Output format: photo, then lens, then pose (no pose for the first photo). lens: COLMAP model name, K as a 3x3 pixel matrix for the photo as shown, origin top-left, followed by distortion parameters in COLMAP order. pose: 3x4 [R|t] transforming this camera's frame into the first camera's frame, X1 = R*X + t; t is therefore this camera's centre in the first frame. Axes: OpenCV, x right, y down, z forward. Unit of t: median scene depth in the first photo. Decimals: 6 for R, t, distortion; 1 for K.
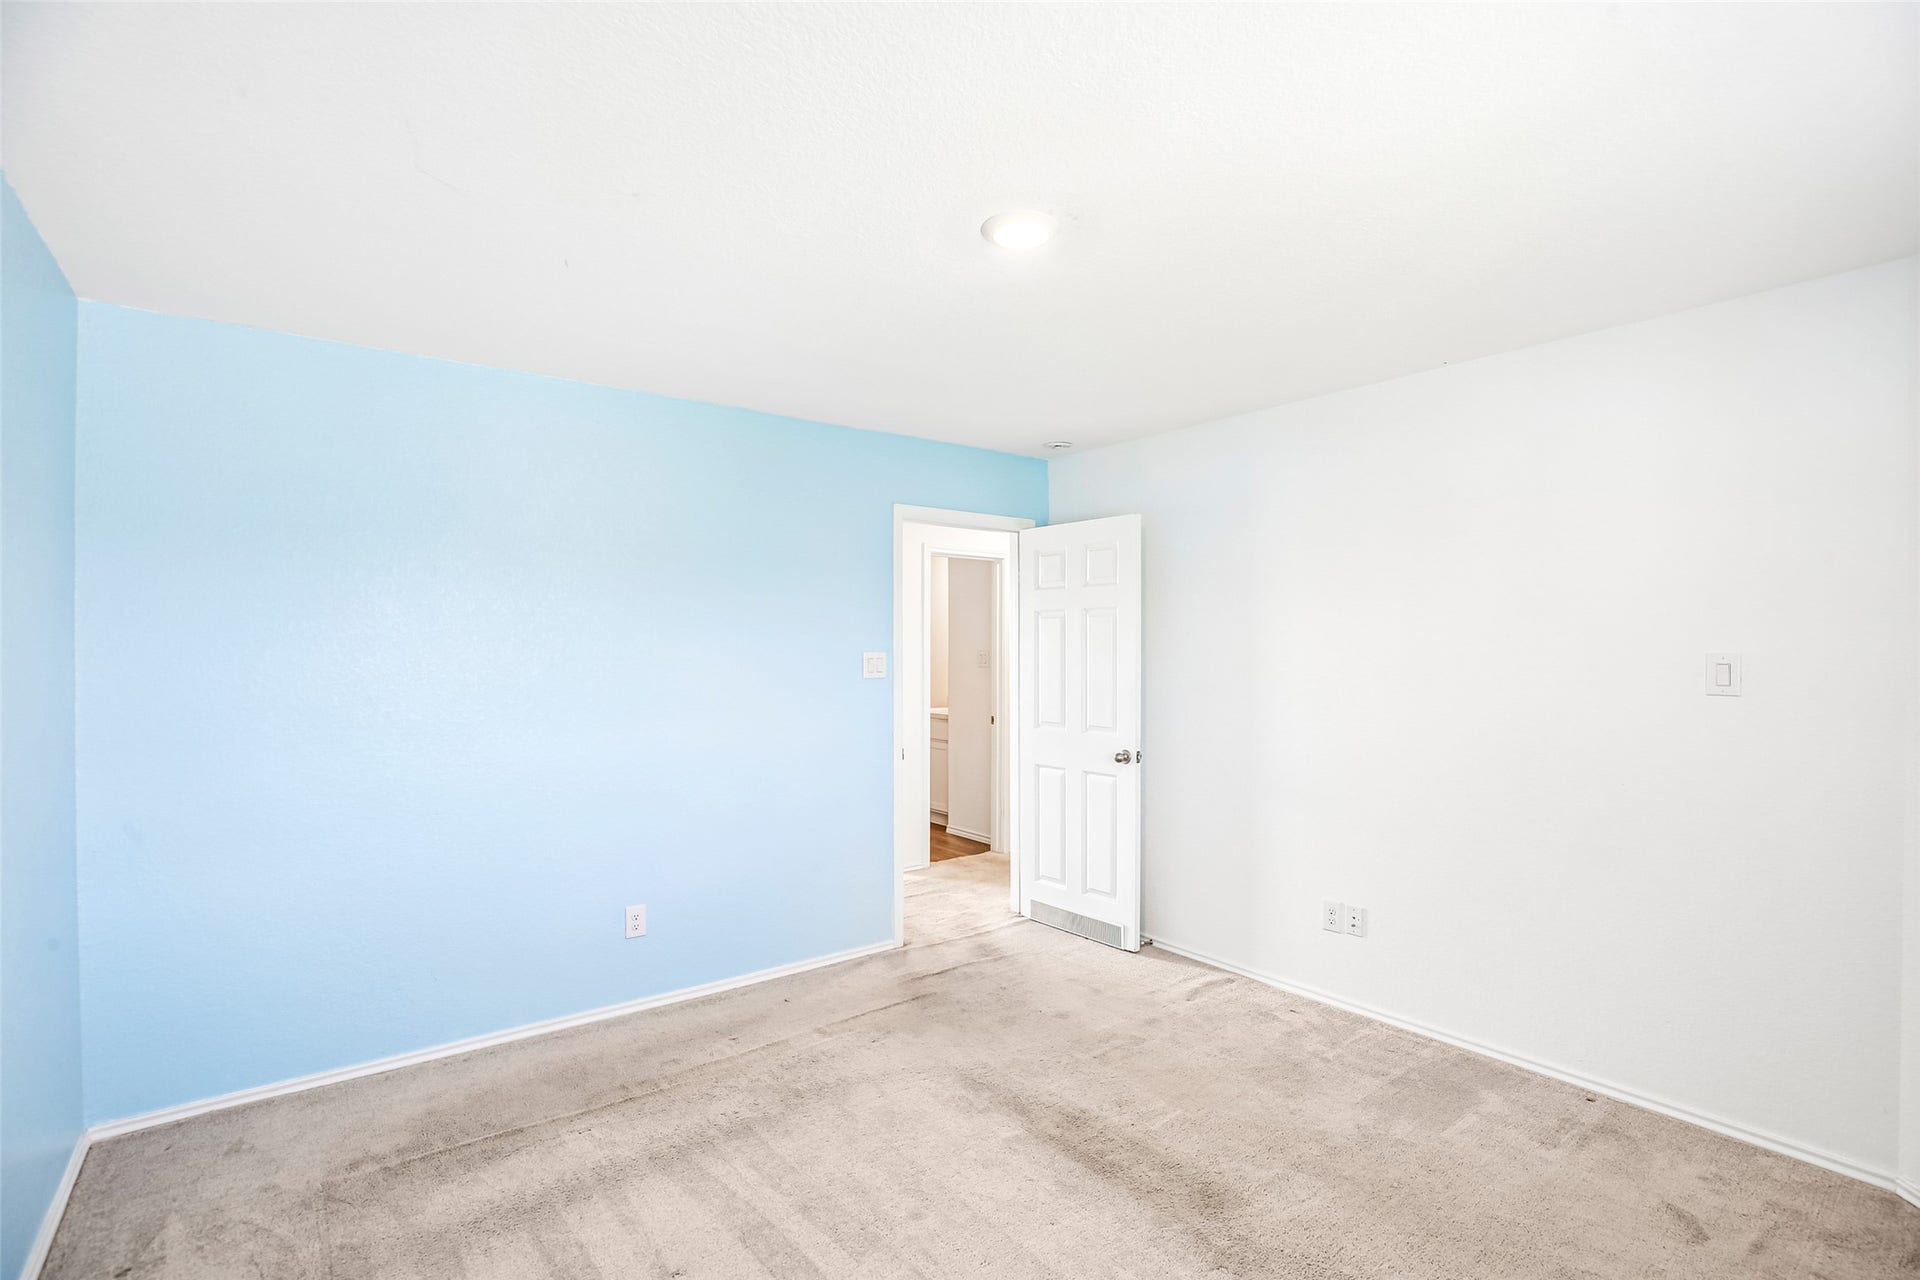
lens RADIAL K [[885.8, 0, 956.2], [0, 885.8, 642.7], [0, 0, 1]] dist [-0.020156, 0.000890]
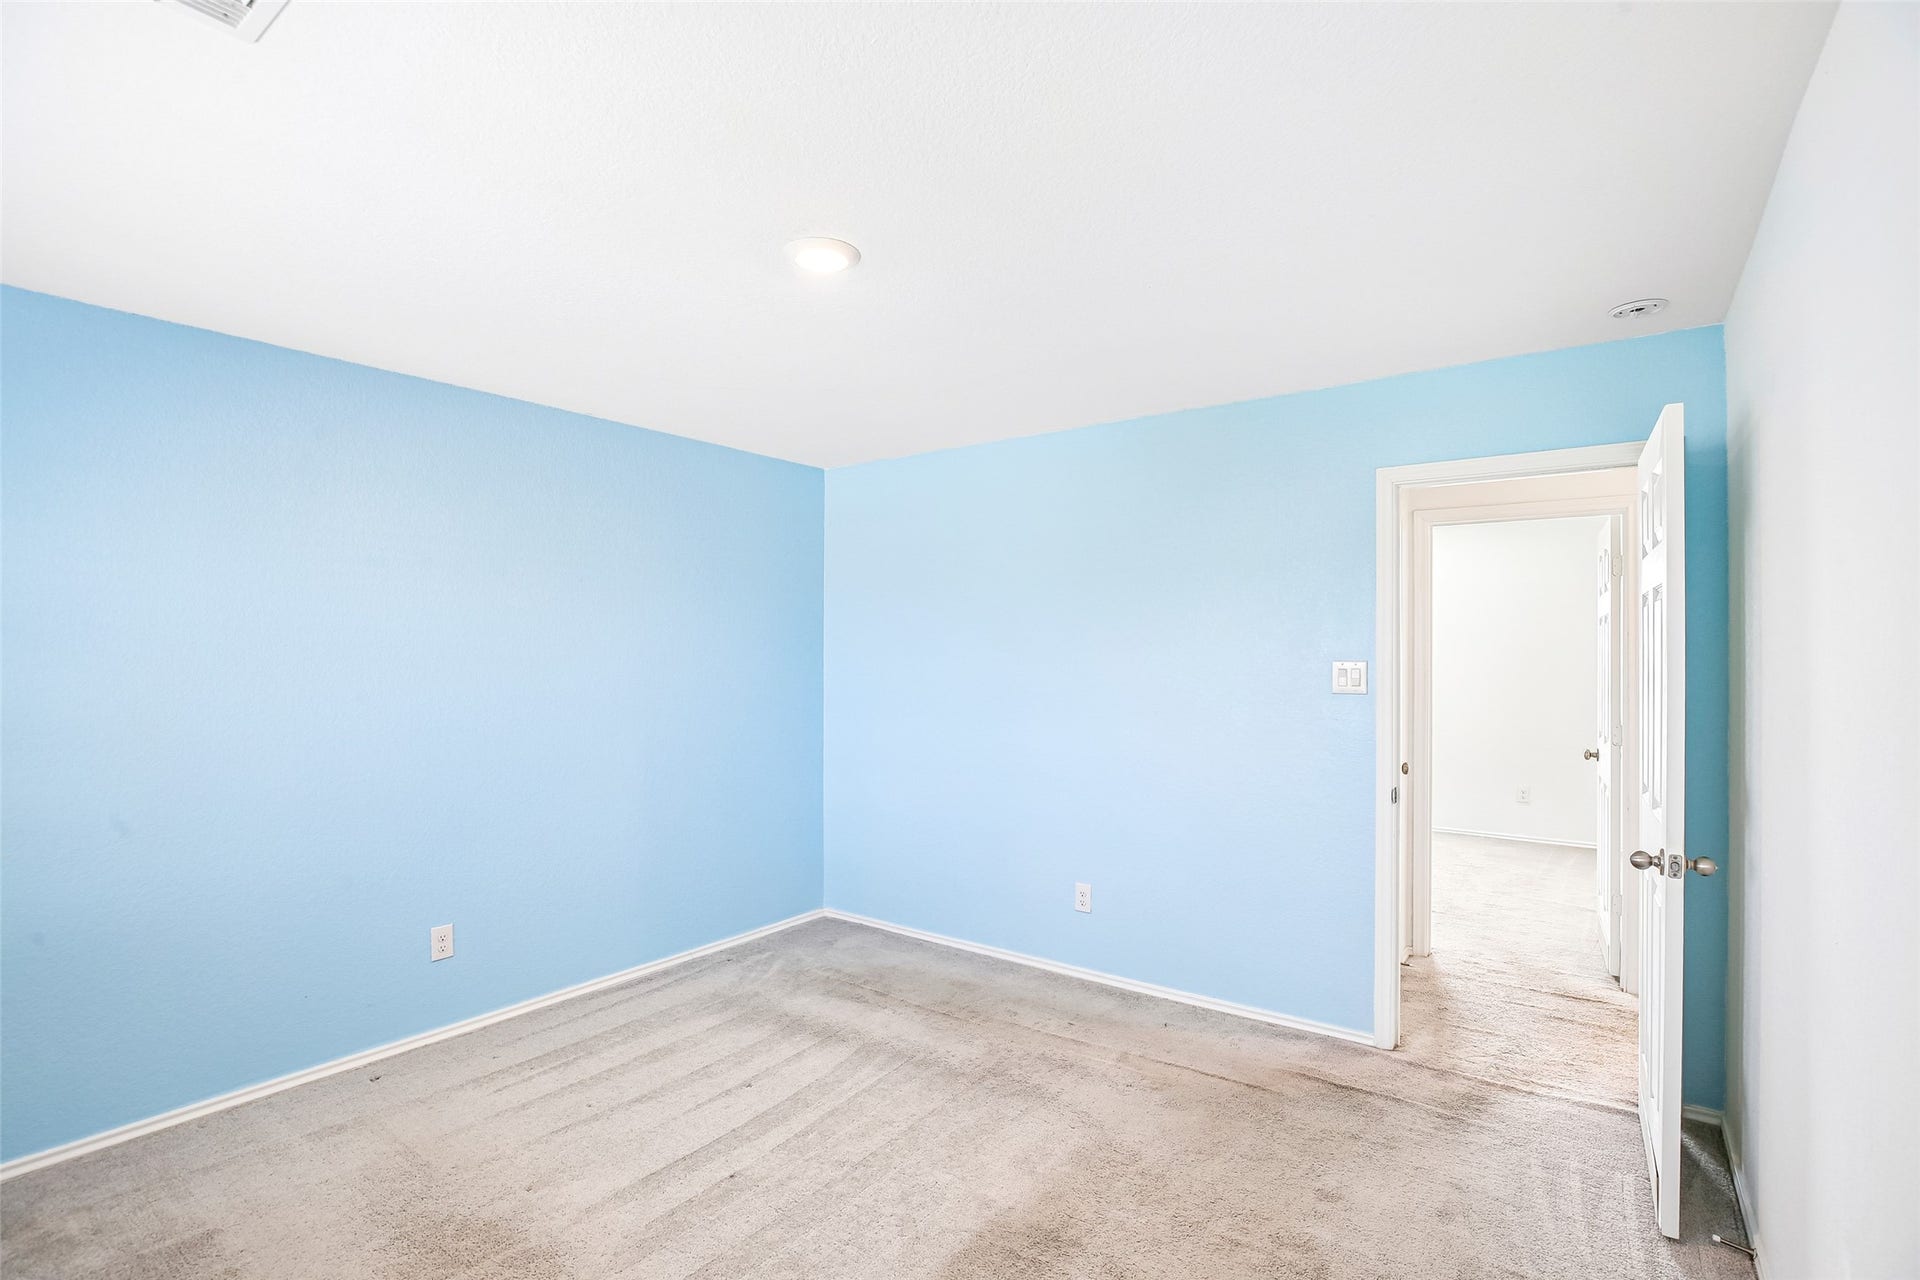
lens RADIAL K [[885.8, 0, 956.2], [0, 885.8, 642.7], [0, 0, 1]] dist [-0.020156, 0.000890]
pose [[0.285587, -0.011135, -0.958288, 0.712941], [0.004437, 0.999937, -0.010296, 0.000111], [0.958343, -0.001312, 0.285618, 0.547433]]
